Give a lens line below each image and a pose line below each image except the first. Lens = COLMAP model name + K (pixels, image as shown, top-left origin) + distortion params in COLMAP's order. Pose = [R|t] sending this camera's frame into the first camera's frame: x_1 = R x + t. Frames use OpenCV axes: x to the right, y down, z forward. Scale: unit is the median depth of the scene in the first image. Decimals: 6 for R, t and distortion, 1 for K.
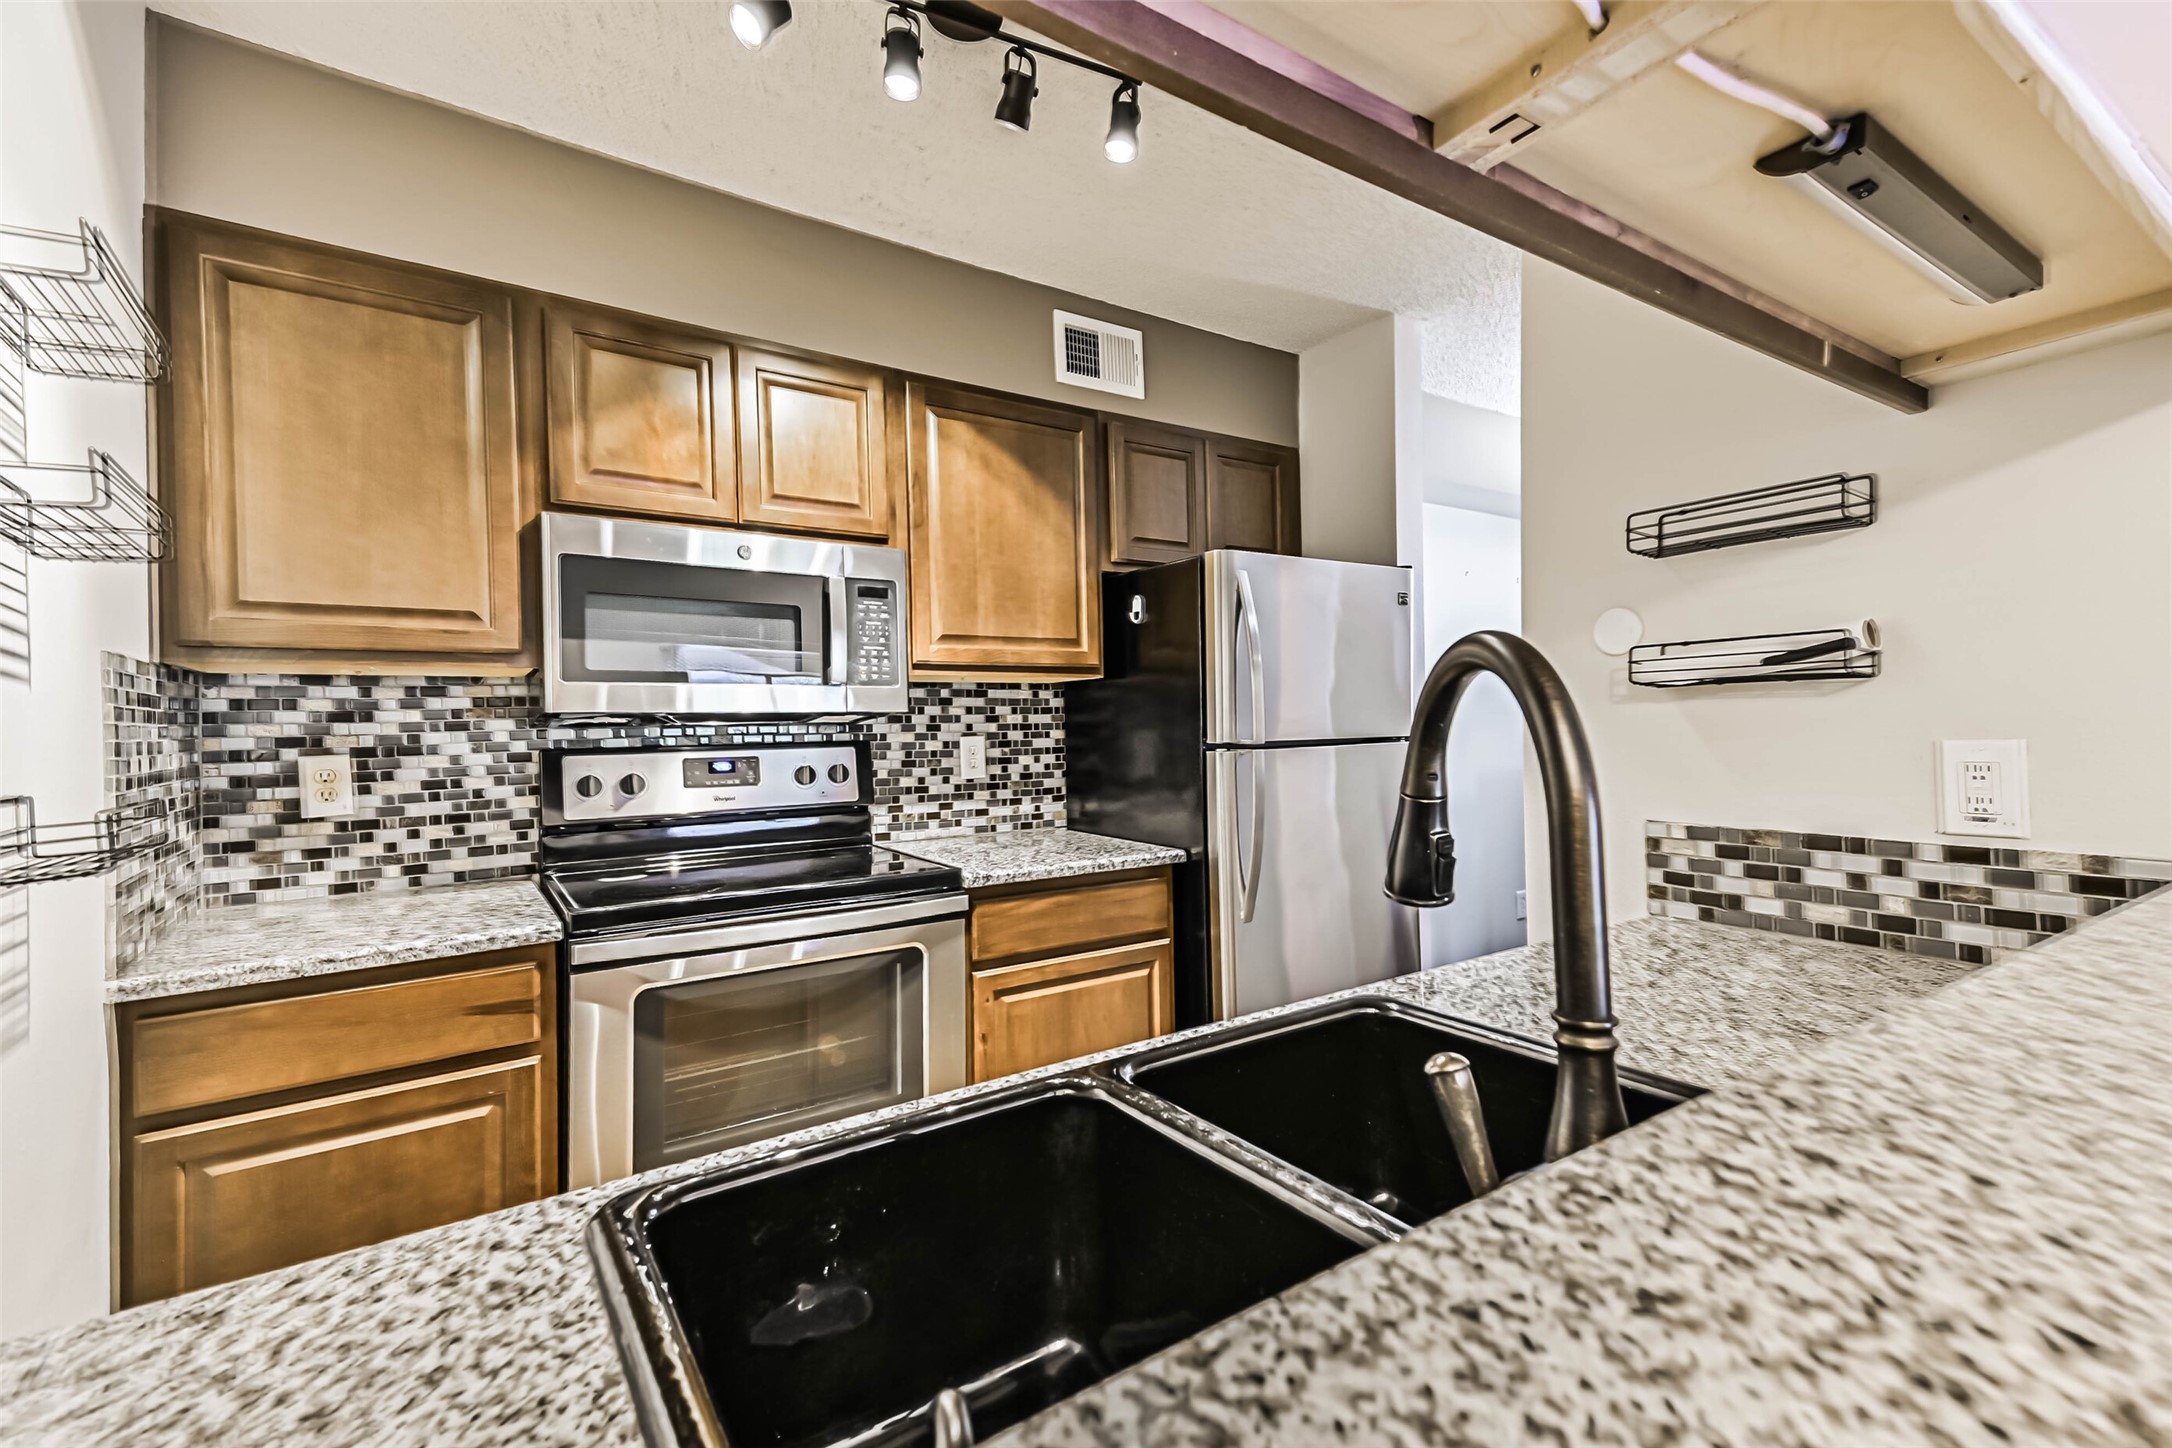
lens RADIAL K [[949.5, 0, 1096.8], [0, 949.5, 724.1], [0, 0, 1]] dist [0.023360, -0.002727]
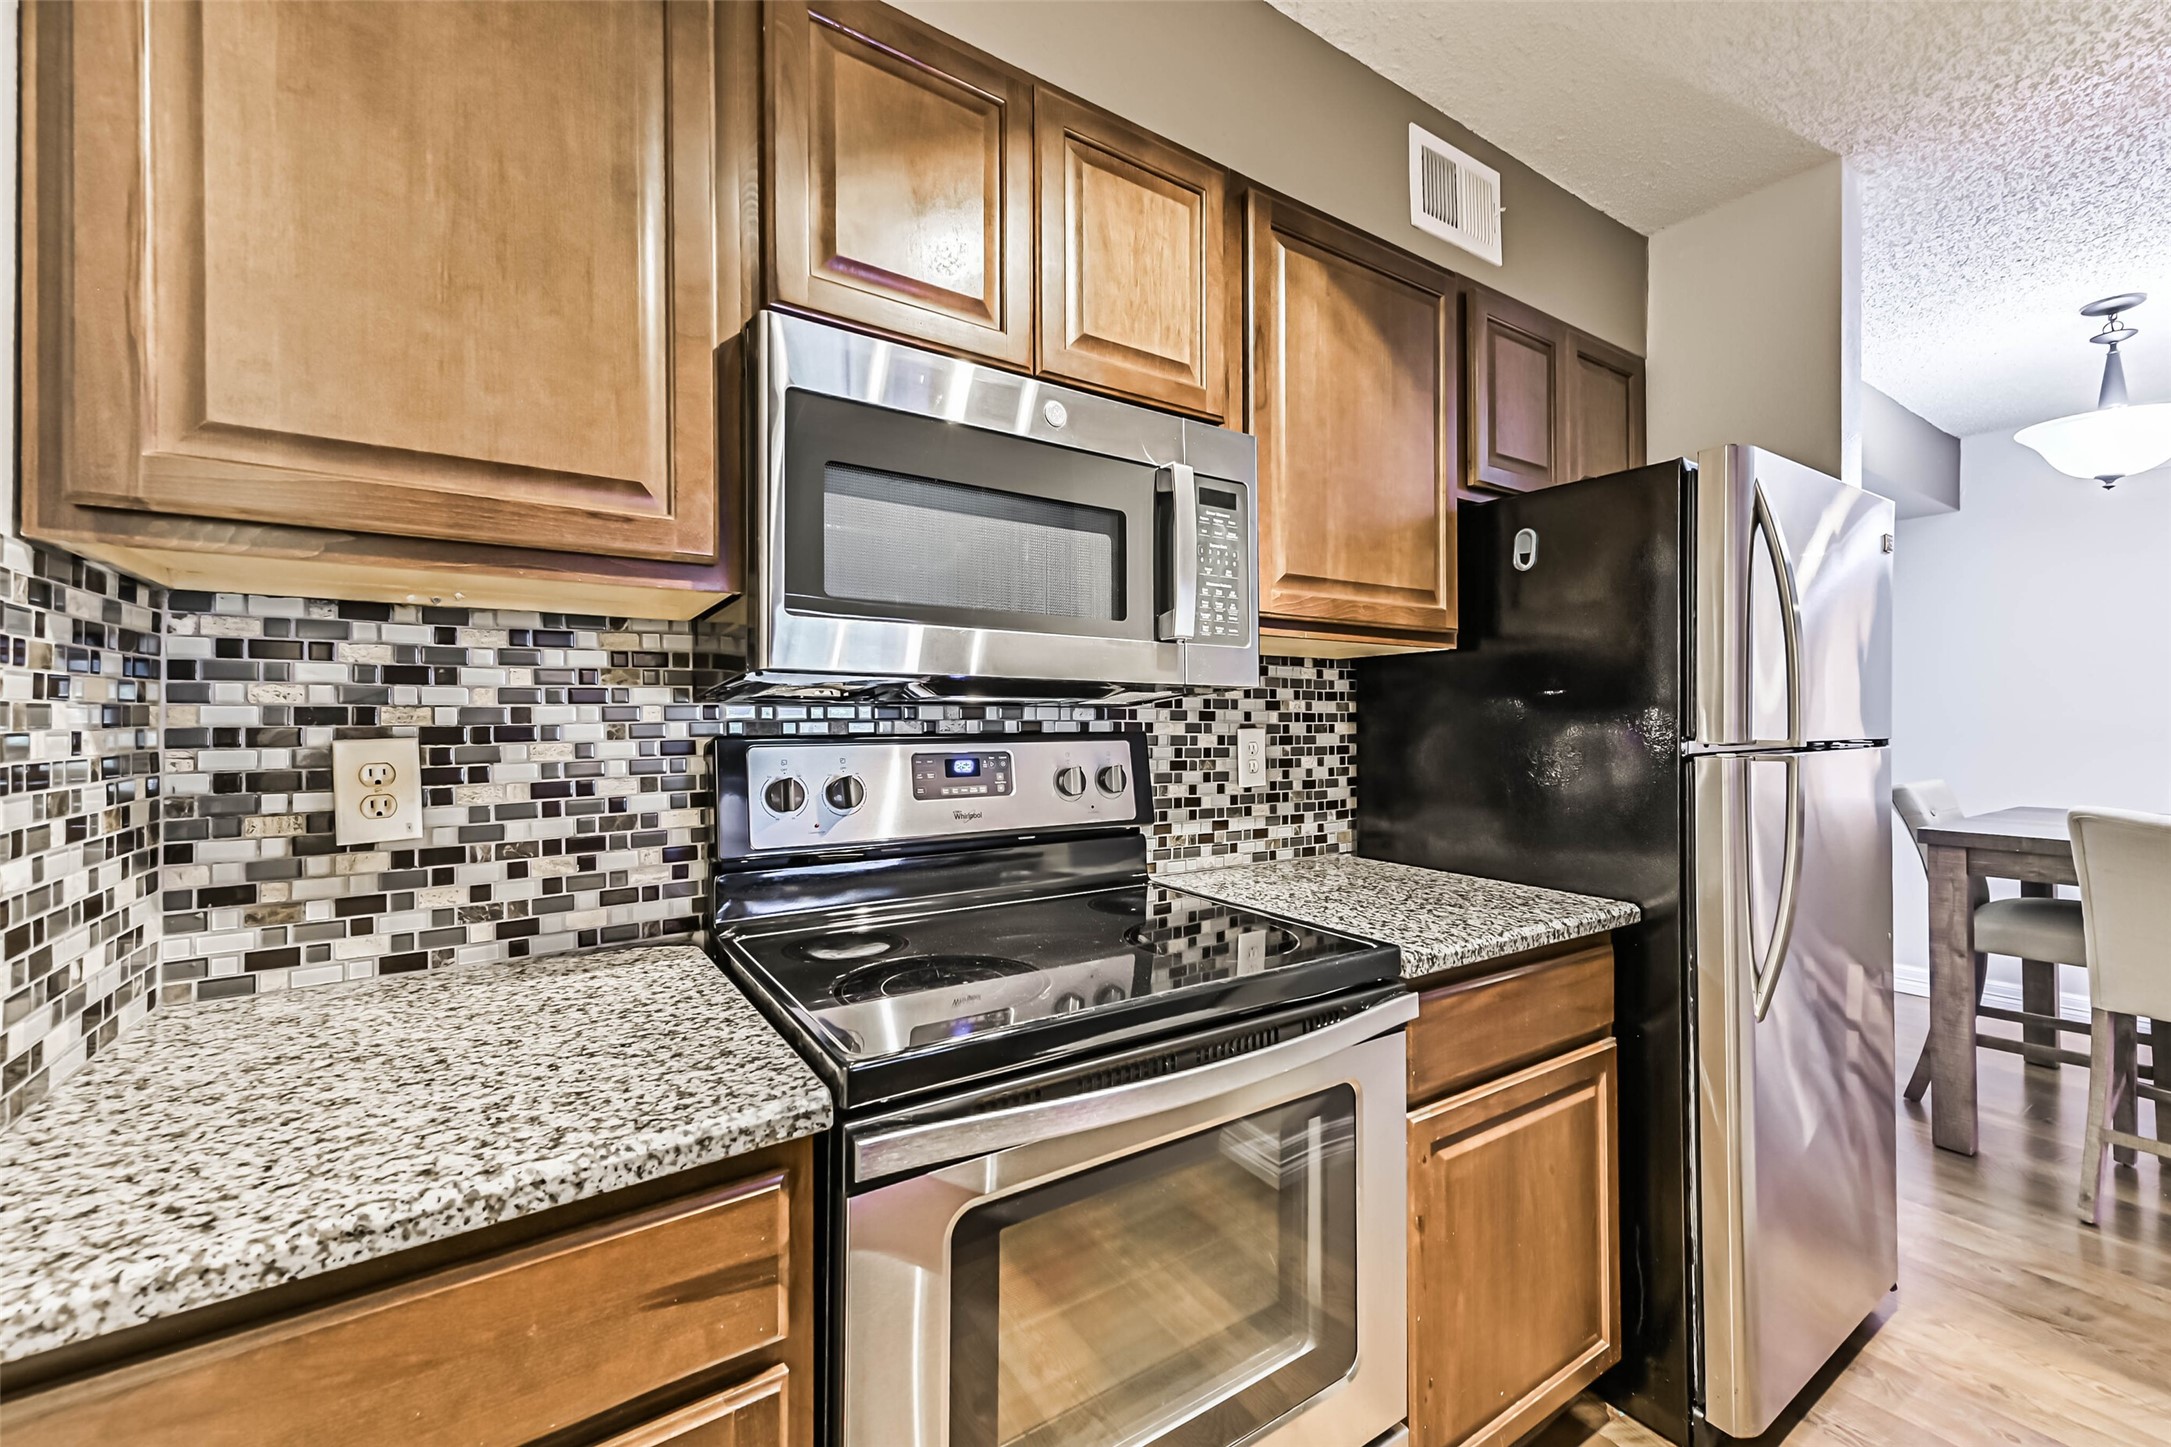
lens RADIAL K [[881.7, 0, 1078.7], [0, 881.7, 717.4], [0, 0, 1]] dist [0.006835, 0.000792]
pose [[0.999633, 0.017281, -0.020848, -0.312786], [-0.017409, 0.999831, -0.005977, 0.013237], [0.020741, 0.006337, 0.999765, 0.404228]]
